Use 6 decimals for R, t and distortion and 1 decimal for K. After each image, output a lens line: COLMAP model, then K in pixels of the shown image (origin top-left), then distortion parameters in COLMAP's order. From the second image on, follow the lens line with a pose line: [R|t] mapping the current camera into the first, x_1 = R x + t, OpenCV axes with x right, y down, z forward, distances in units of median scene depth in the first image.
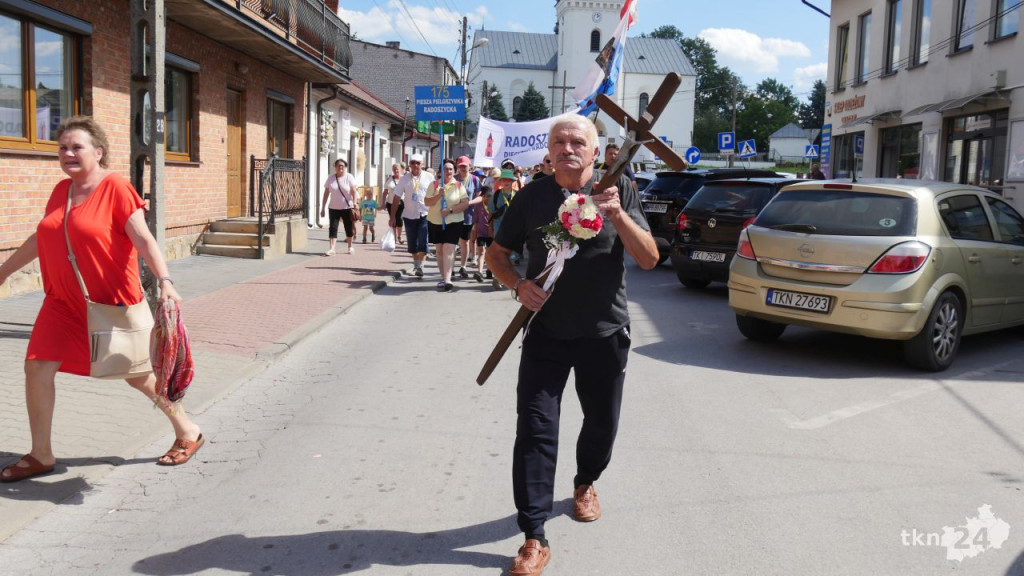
lens RADIAL K [[911.3, 0, 517.4], [0, 911.3, 291.6], [0, 0, 1]] dist [-0.042316, 0.021098]
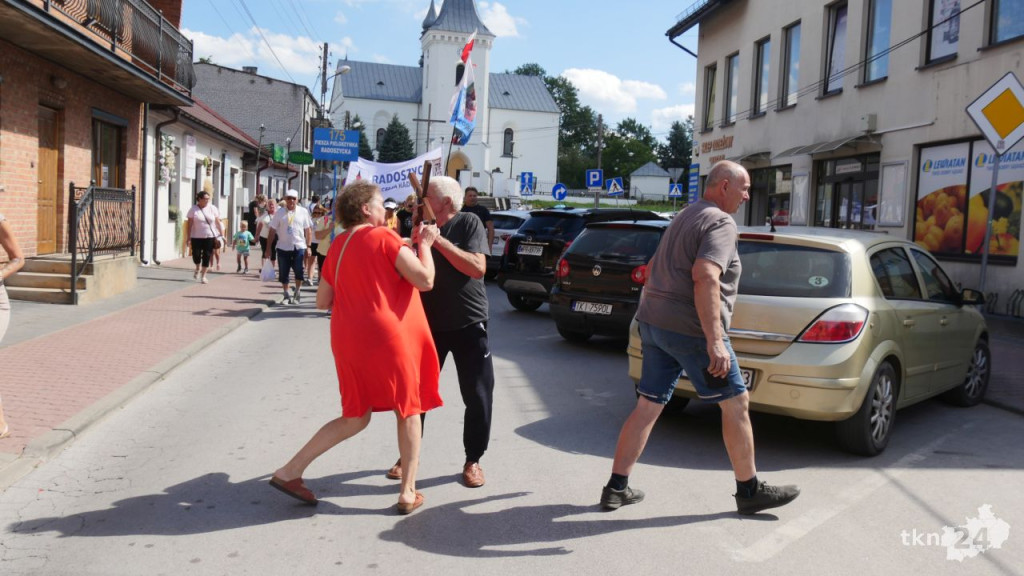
lens RADIAL K [[911.3, 0, 514.4], [0, 911.3, 285.2], [0, 0, 1]] dist [-0.042316, 0.021098]
pose [[0.989273, 0.007141, 0.145907, 0.001897], [-0.000824, 0.999061, -0.043308, -0.012409], [-0.146079, 0.042723, 0.988350, 0.071449]]
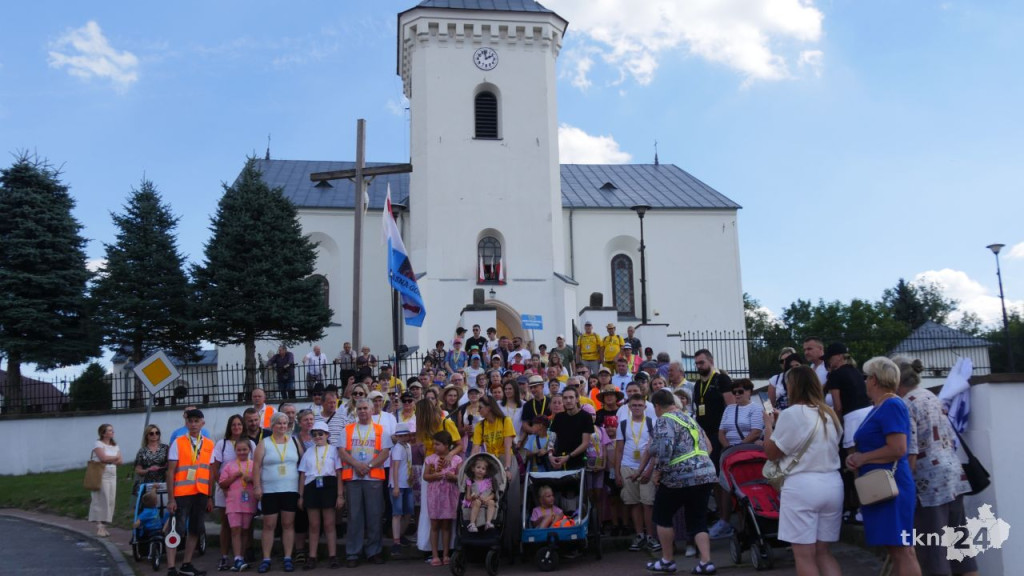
lens RADIAL K [[911.3, 0, 493.1], [0, 911.3, 284.5], [0, 0, 1]] dist [-0.042316, 0.021098]
pose [[0.998541, -0.053922, 0.002849, 0.395091], [0.052096, 0.948169, -0.313467, -0.379011], [0.014201, 0.313158, 0.949595, 3.041686]]
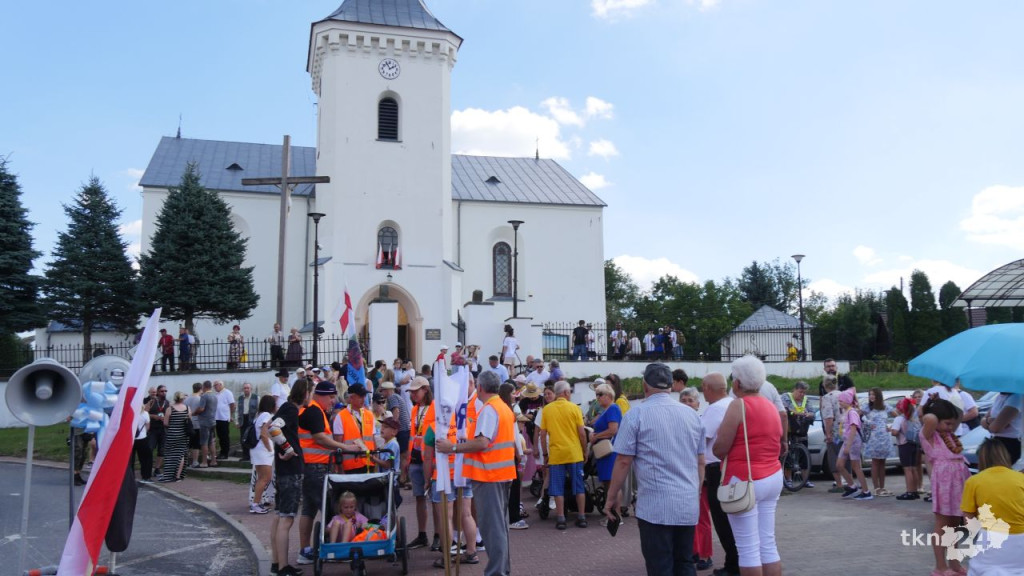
lens RADIAL K [[911.3, 0, 506.7], [0, 911.3, 293.7], [0, 0, 1]] dist [-0.042316, 0.021098]
pose [[0.989763, -0.024904, 0.140528, 0.370018], [0.060295, 0.965433, -0.253582, -0.345158], [-0.129355, 0.259459, 0.957052, 2.740213]]
